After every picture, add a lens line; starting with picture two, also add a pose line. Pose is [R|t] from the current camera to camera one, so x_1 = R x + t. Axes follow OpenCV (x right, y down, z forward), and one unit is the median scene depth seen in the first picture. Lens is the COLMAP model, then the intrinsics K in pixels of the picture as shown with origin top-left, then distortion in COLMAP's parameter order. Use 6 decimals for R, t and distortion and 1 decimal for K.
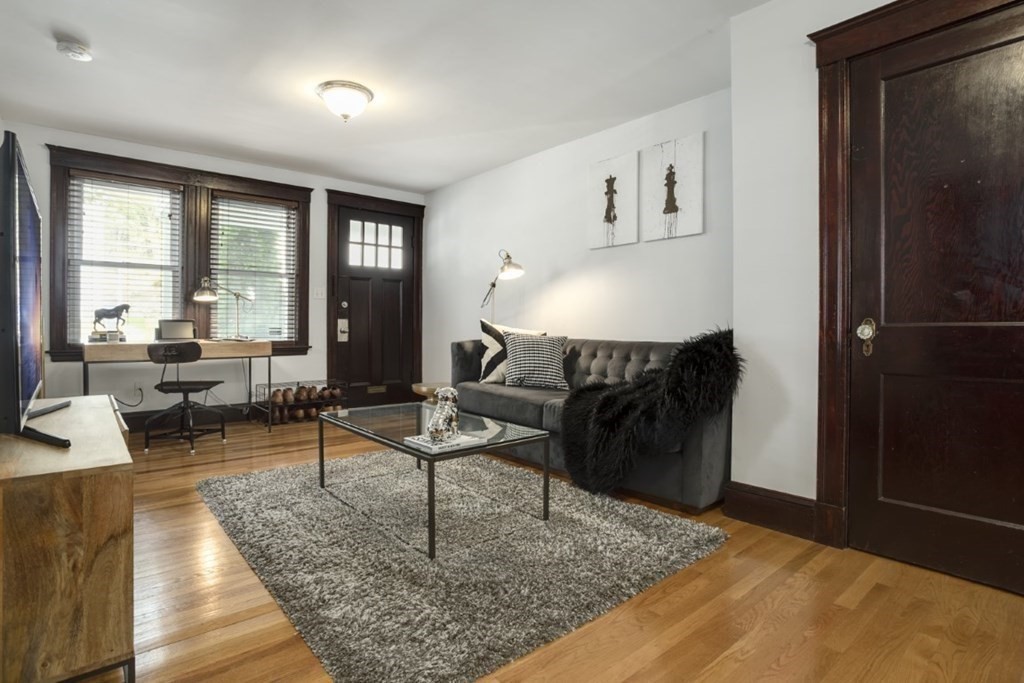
lens RADIAL K [[509.7, 0, 524.0], [0, 509.7, 332.8], [0, 0, 1]] dist [-0.080866, 0.040587]
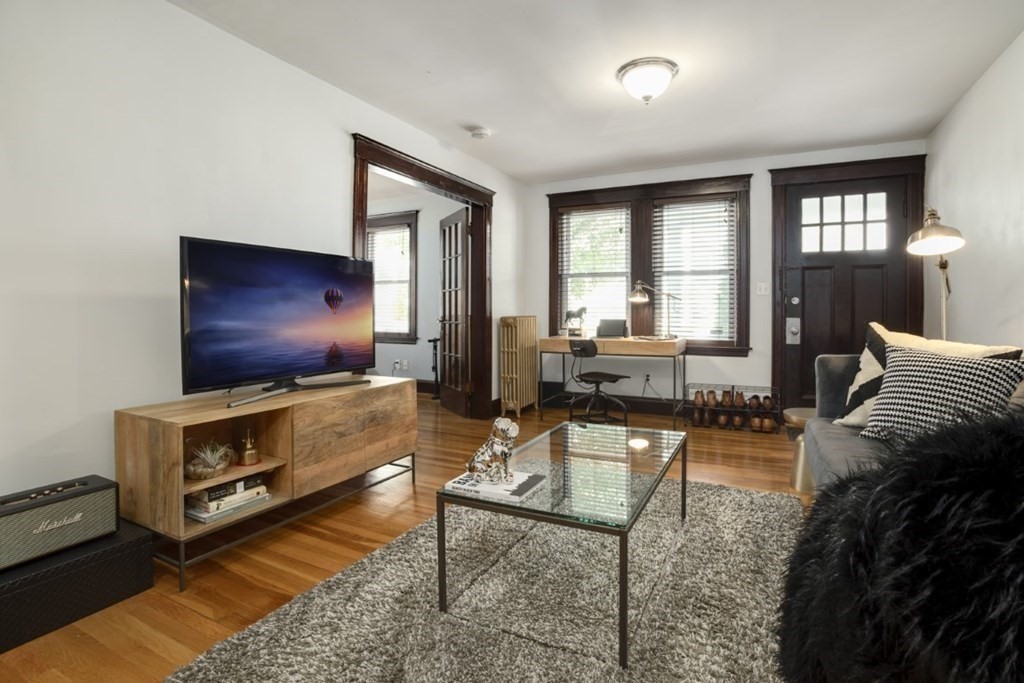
lens RADIAL K [[497.8, 0, 525.6], [0, 497.8, 322.0], [0, 0, 1]] dist [-0.078807, 0.036943]
pose [[0.399978, 0.011171, -0.916457, 0.278729], [-0.013464, 0.999889, 0.006312, -0.024924], [0.916426, 0.009815, 0.400084, 0.343970]]
